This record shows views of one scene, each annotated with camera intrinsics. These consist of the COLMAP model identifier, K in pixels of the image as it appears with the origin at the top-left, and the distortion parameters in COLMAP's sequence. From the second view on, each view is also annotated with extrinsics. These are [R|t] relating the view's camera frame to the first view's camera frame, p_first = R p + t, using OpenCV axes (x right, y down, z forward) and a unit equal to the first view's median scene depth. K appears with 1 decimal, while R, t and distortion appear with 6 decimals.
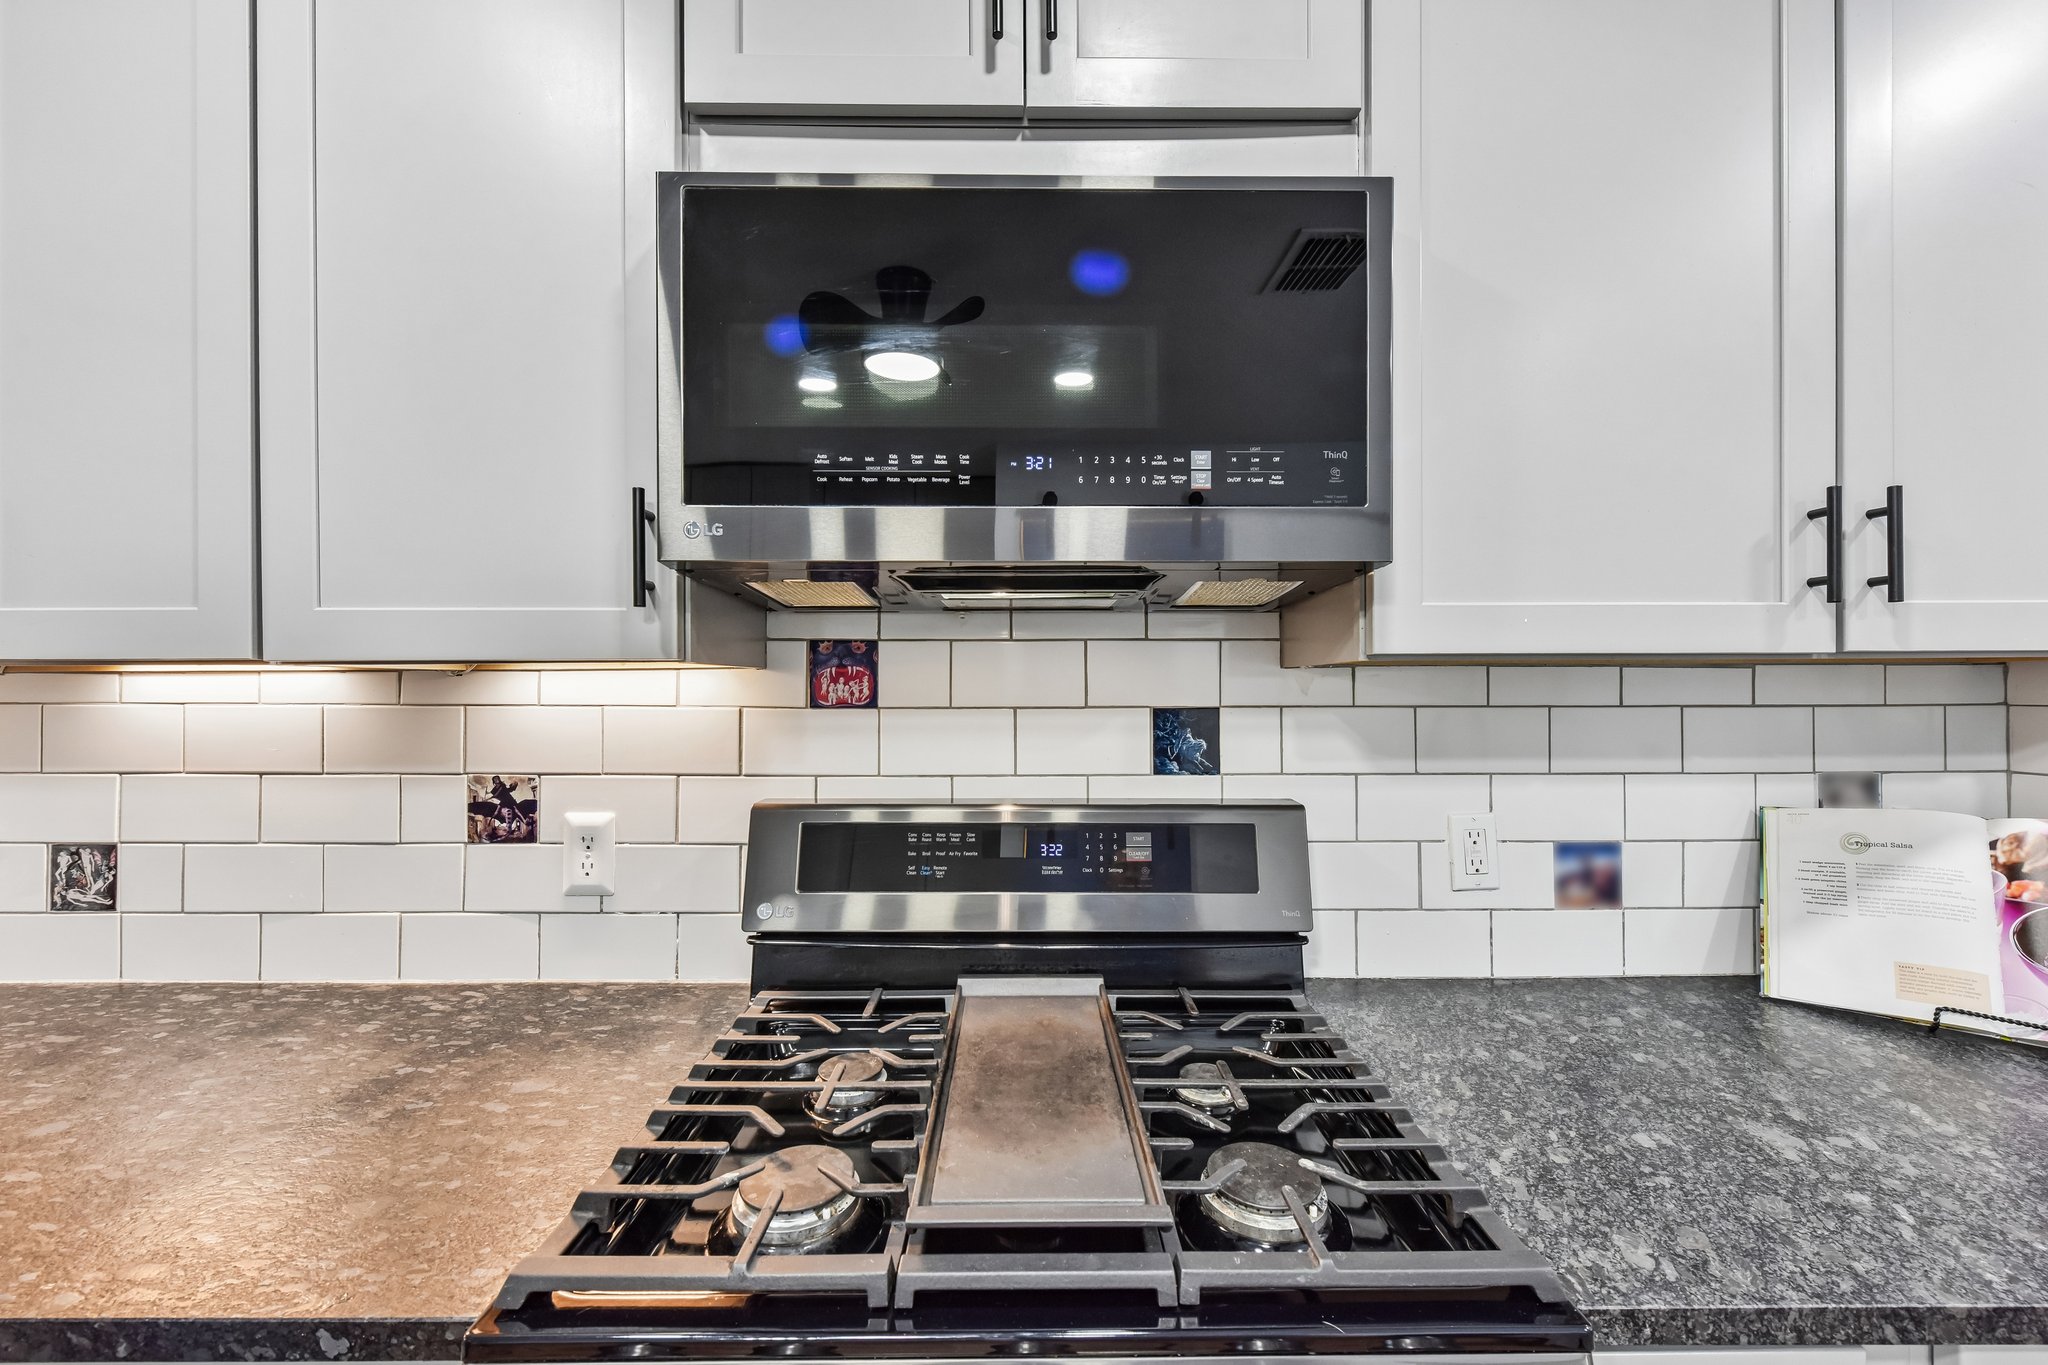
lens RADIAL K [[815.8, 0, 1035.1], [0, 815.8, 683.8], [0, 0, 1]] dist [0.002294, -0.000144]
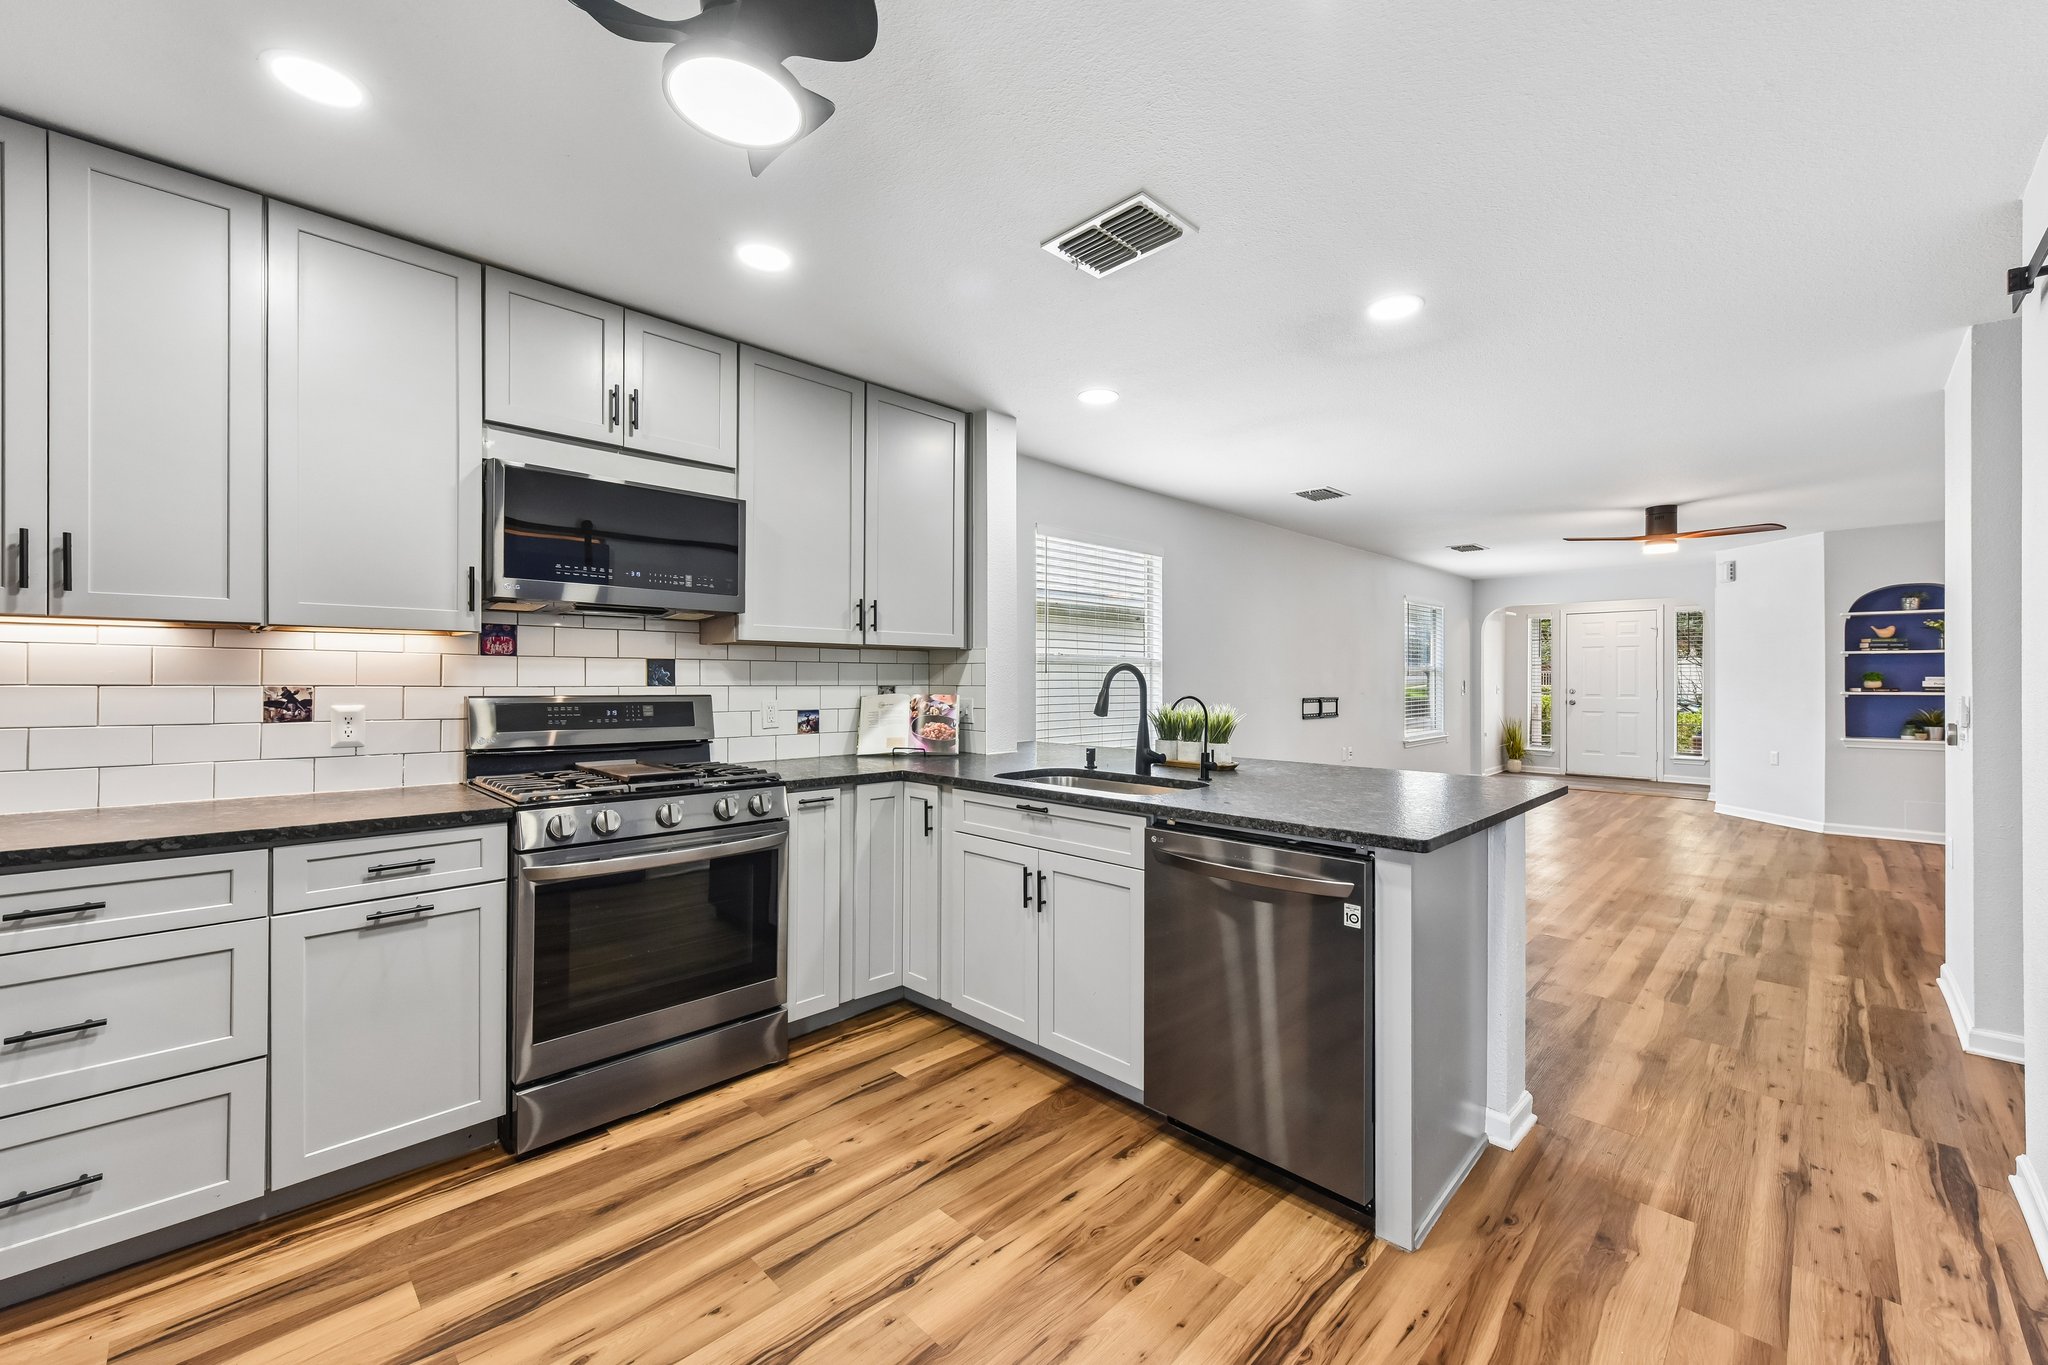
lens RADIAL K [[815.8, 0, 1035.1], [0, 815.8, 683.8], [0, 0, 1]] dist [0.002294, -0.000144]
pose [[0.711701, 0.000662, 0.702482, -0.758410], [-0.012012, 0.999865, 0.011228, 0.064529], [-0.702380, -0.016429, 0.711613, -1.580724]]
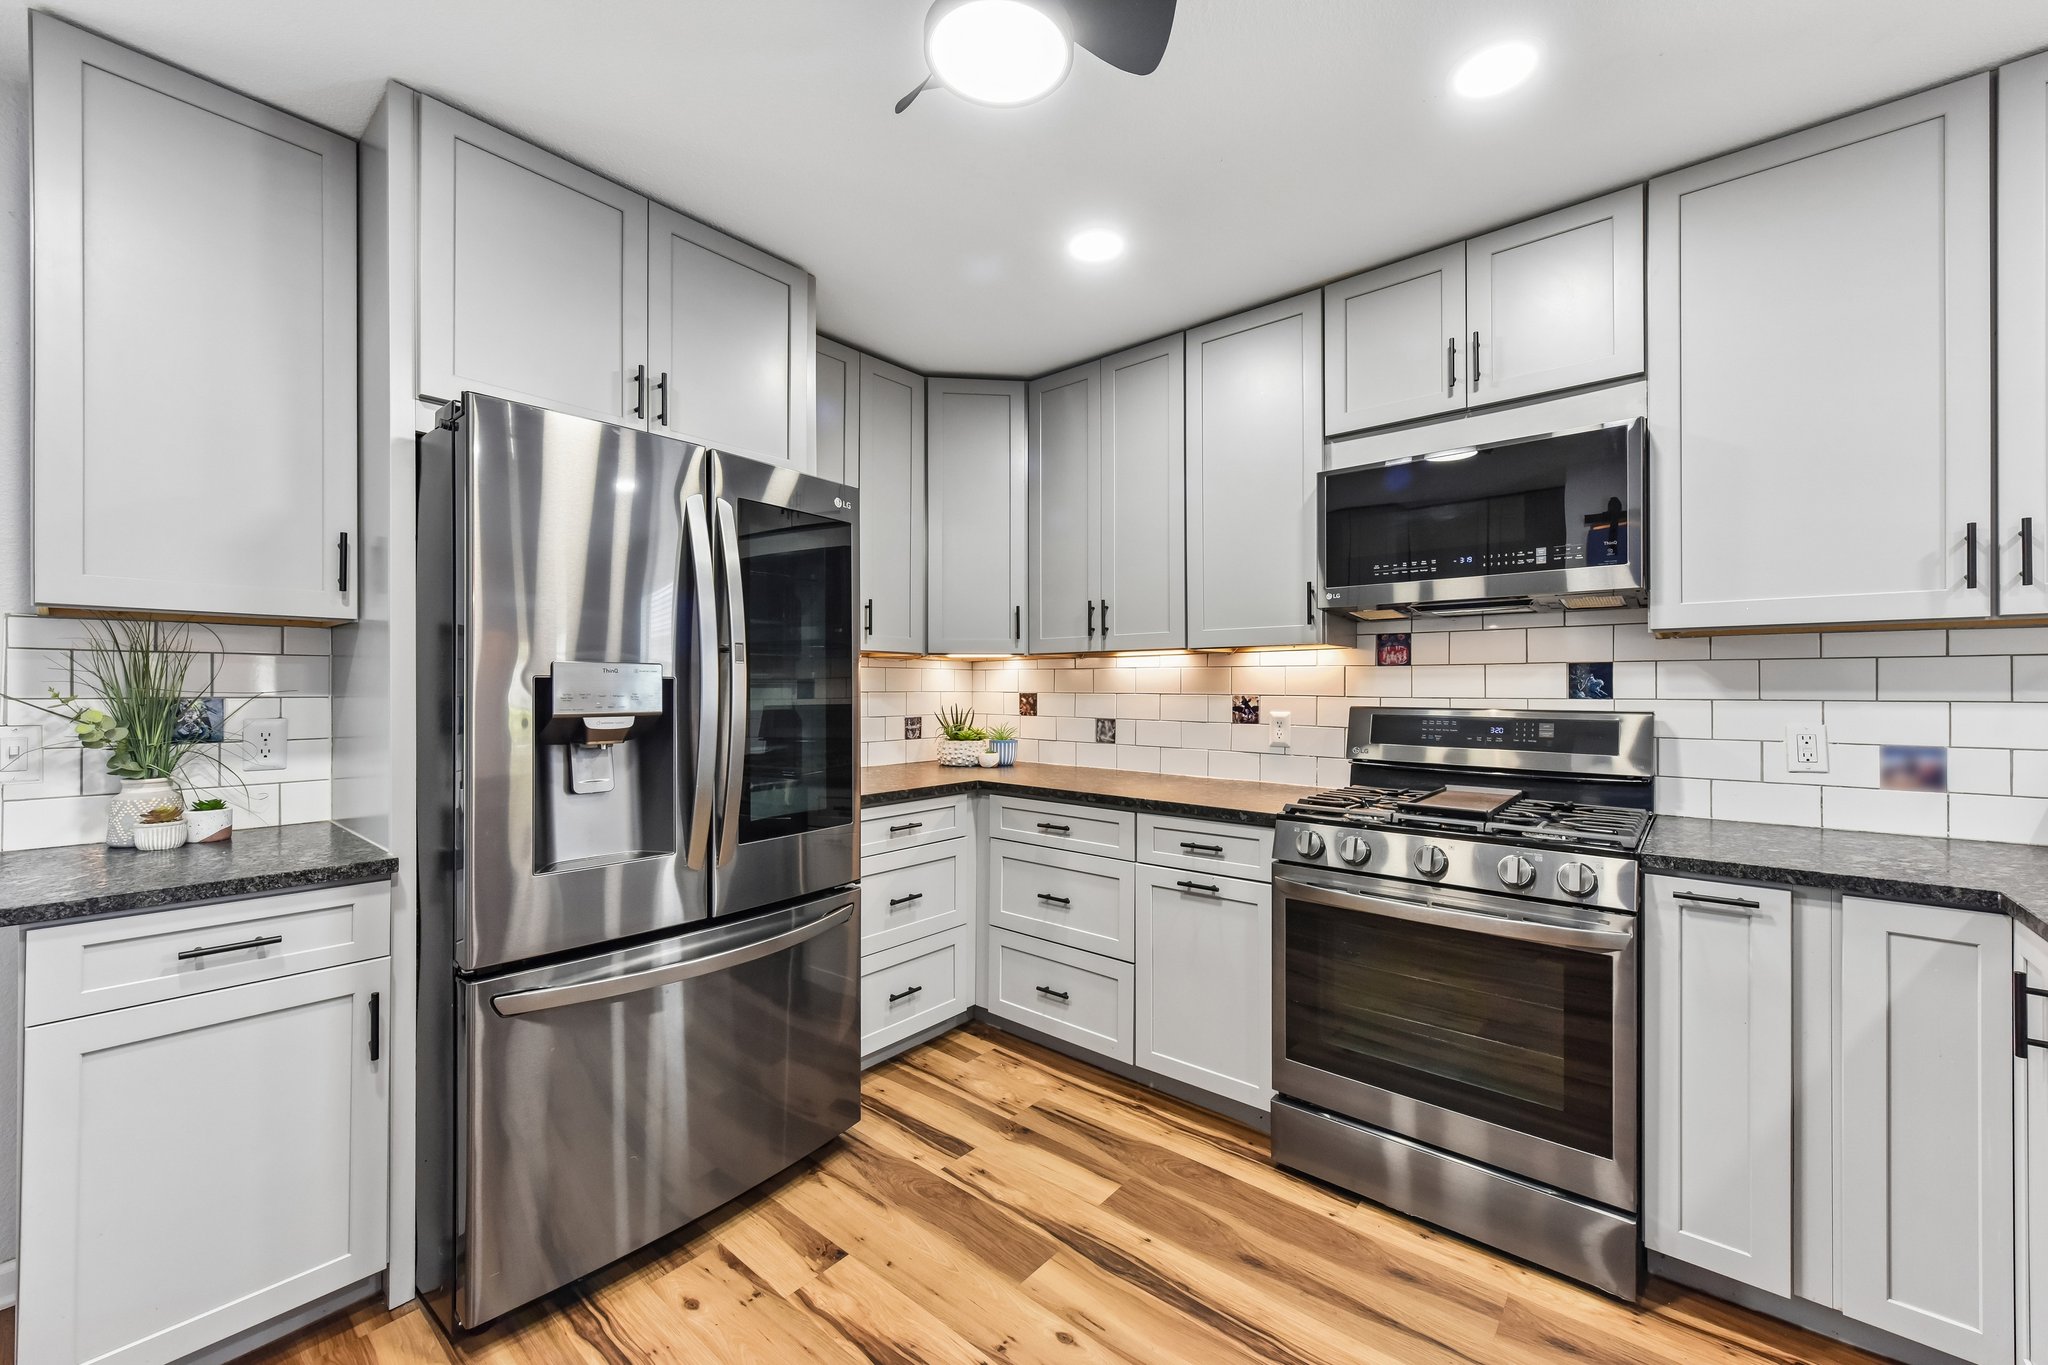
lens RADIAL K [[799.8, 0, 1033.5], [0, 799.8, 687.5], [0, 0, 1]] dist [0.002935, -0.000173]
pose [[0.758199, 0.001741, -0.652021, 0.420758], [0.000843, 0.999993, 0.003650, 0.079580], [0.652023, -0.003317, 0.758192, -1.217768]]
